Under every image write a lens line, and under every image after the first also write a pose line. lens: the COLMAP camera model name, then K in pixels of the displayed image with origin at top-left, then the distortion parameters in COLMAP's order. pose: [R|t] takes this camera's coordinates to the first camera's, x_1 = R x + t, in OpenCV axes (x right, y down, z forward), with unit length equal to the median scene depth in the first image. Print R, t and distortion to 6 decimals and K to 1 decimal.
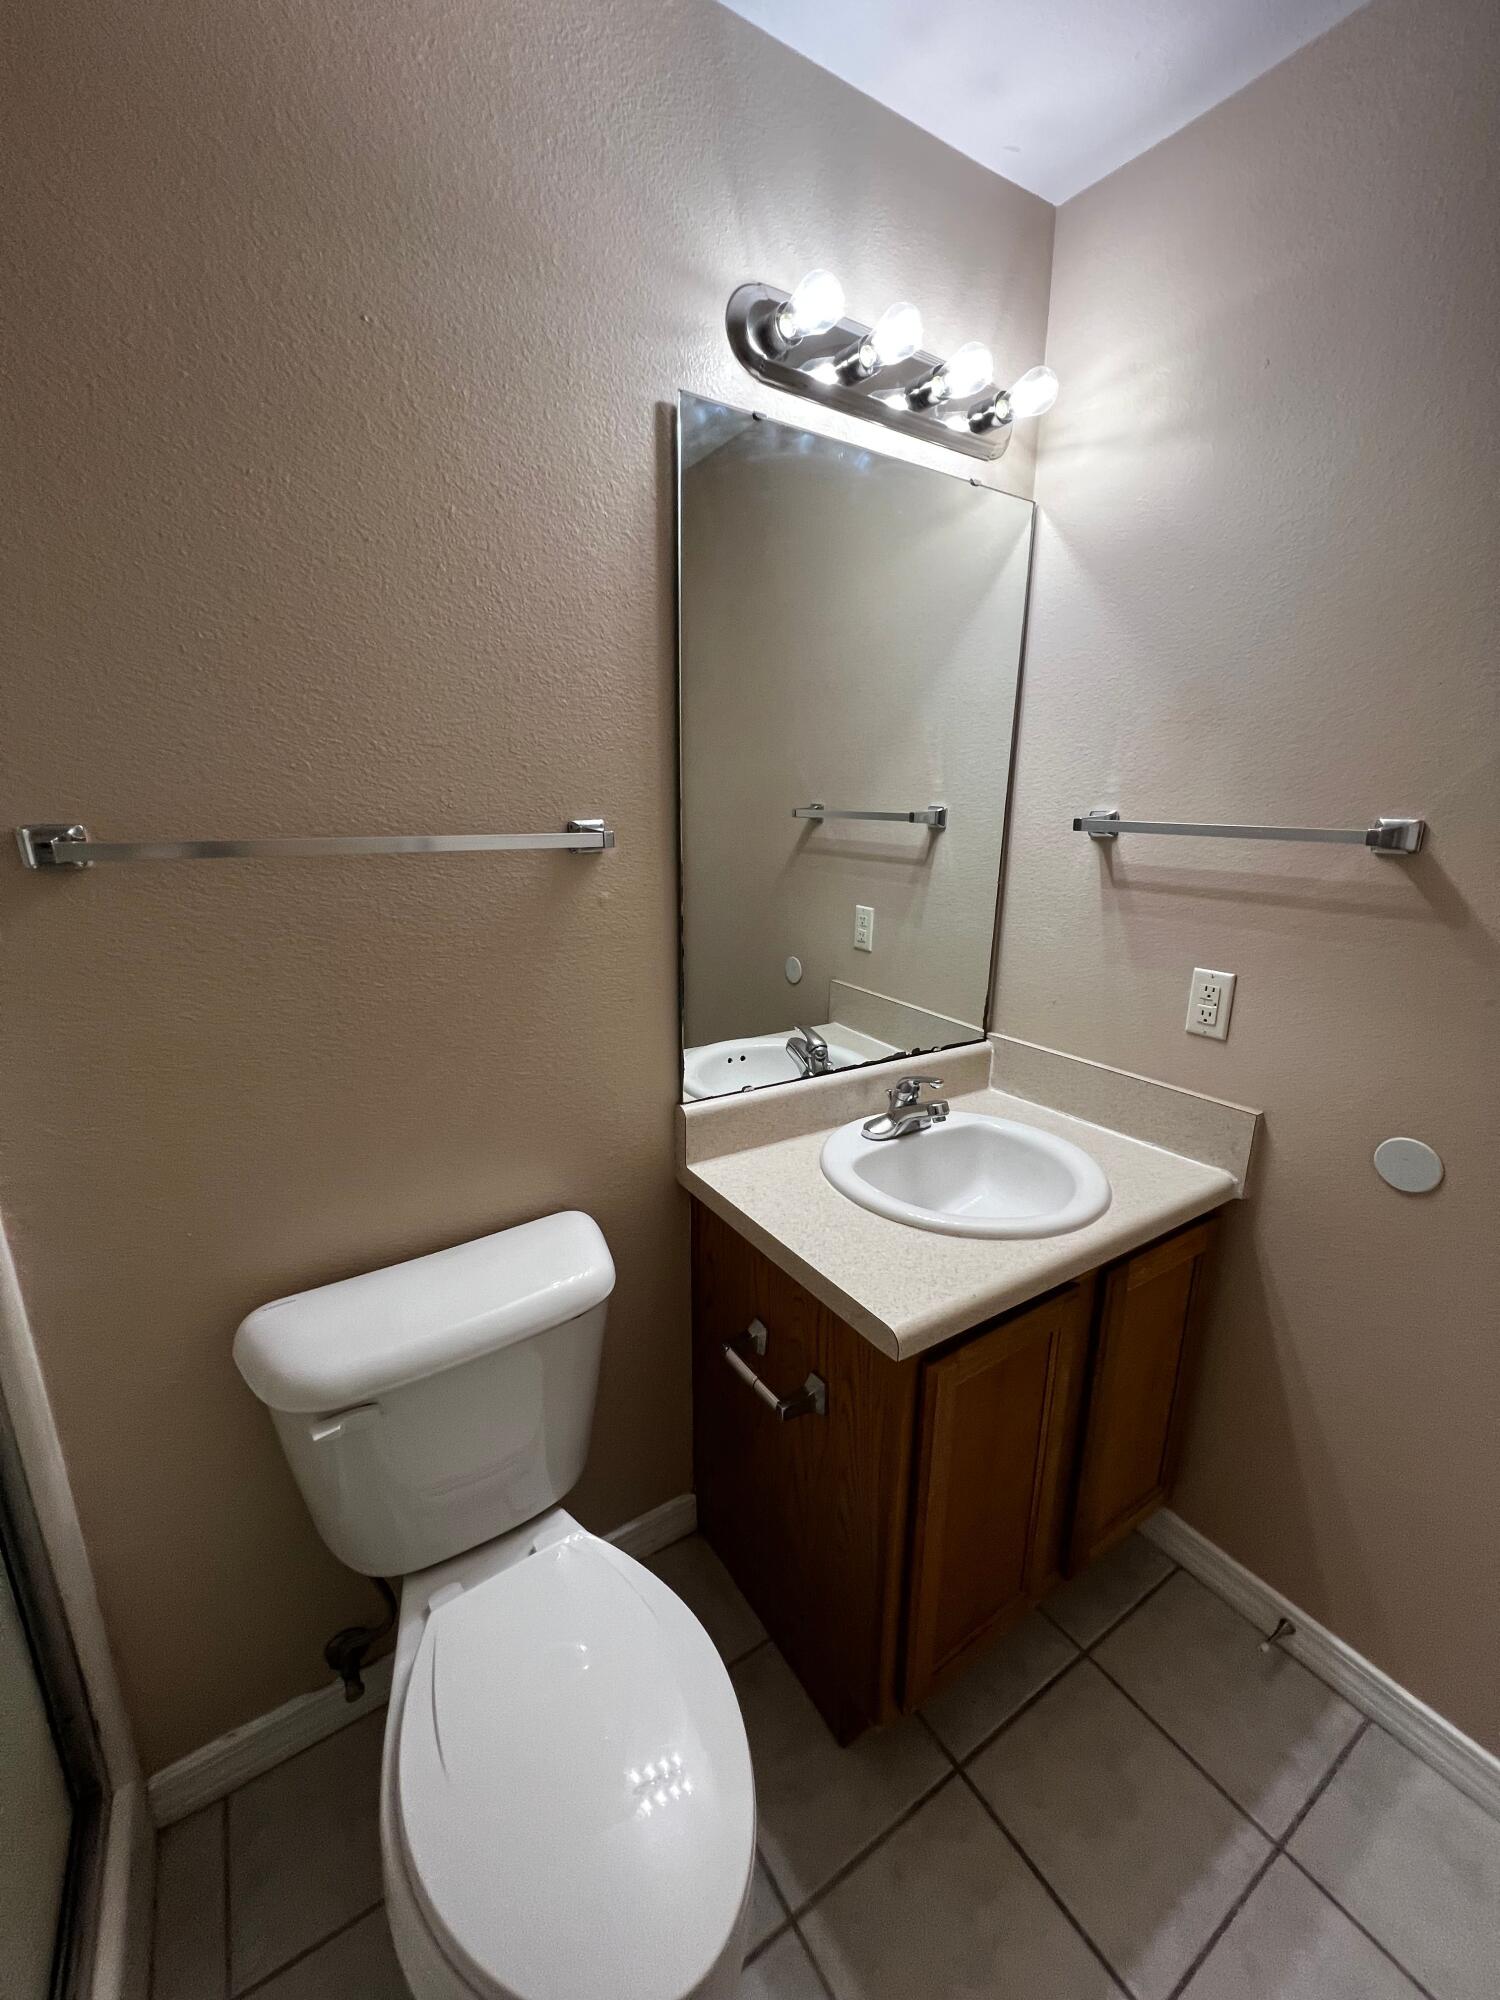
lens RADIAL K [[796.6, 0, 747.6], [0, 796.6, 996.5], [0, 0, 1]] dist [-0.000874, 0.000097]
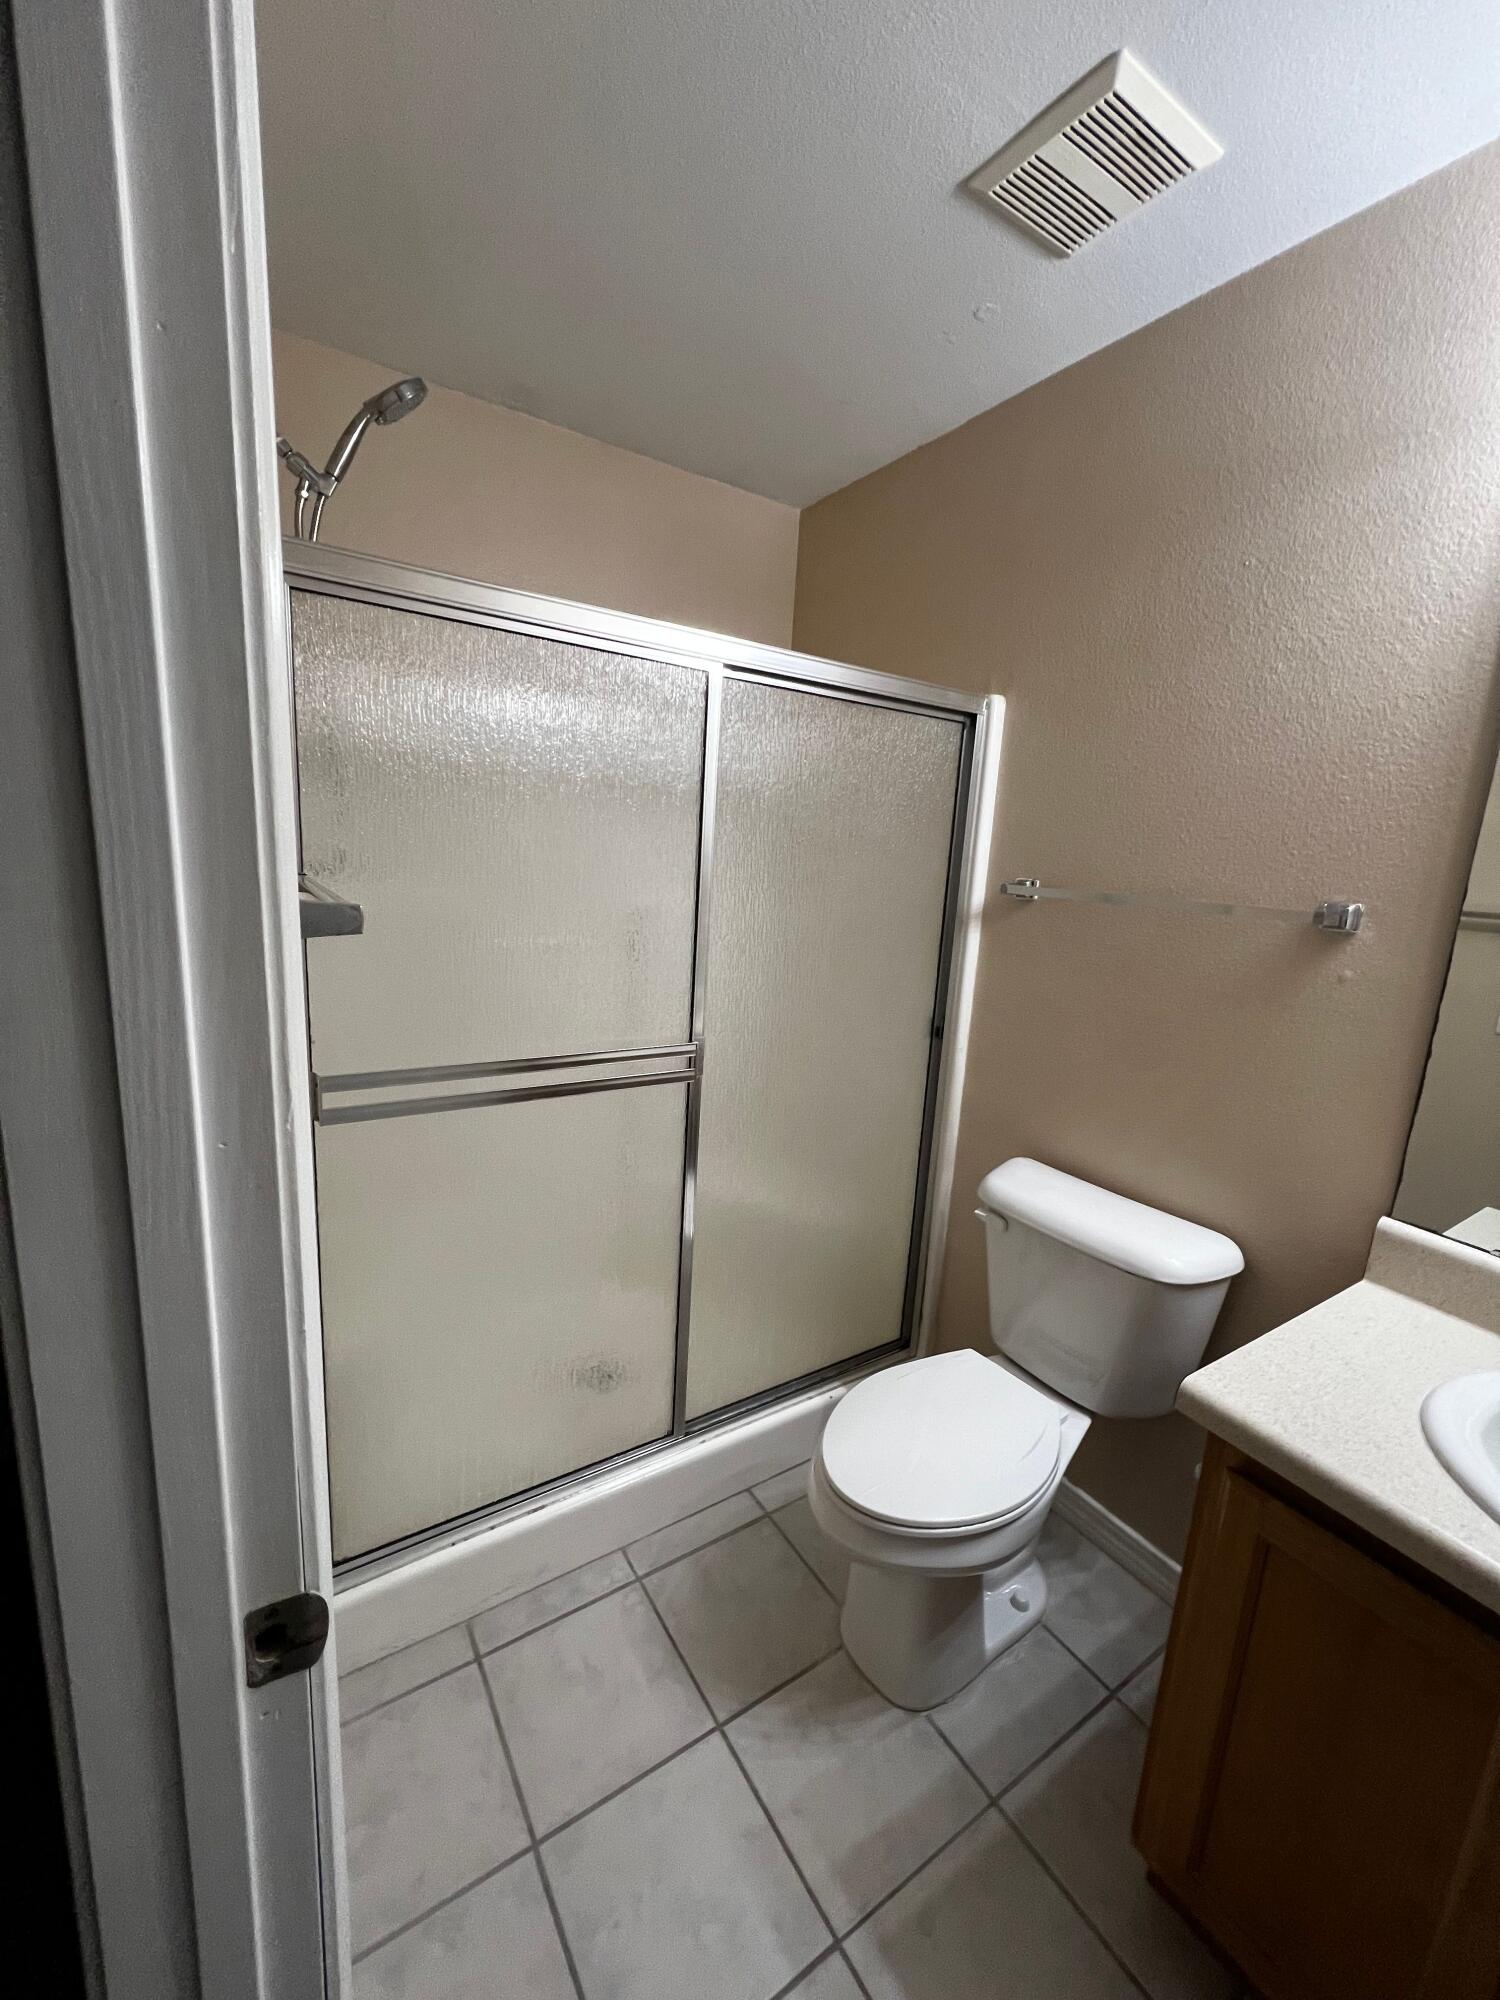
lens RADIAL K [[796.6, 0, 748.0], [0, 796.6, 1000.5], [0, 0, 1]] dist [-0.000874, 0.000097]
pose [[-0.004084, 0.180805, -0.983511, 0.921163], [-0.309396, 0.935031, 0.173177, -0.033138], [0.950925, 0.305001, 0.052122, 0.214740]]
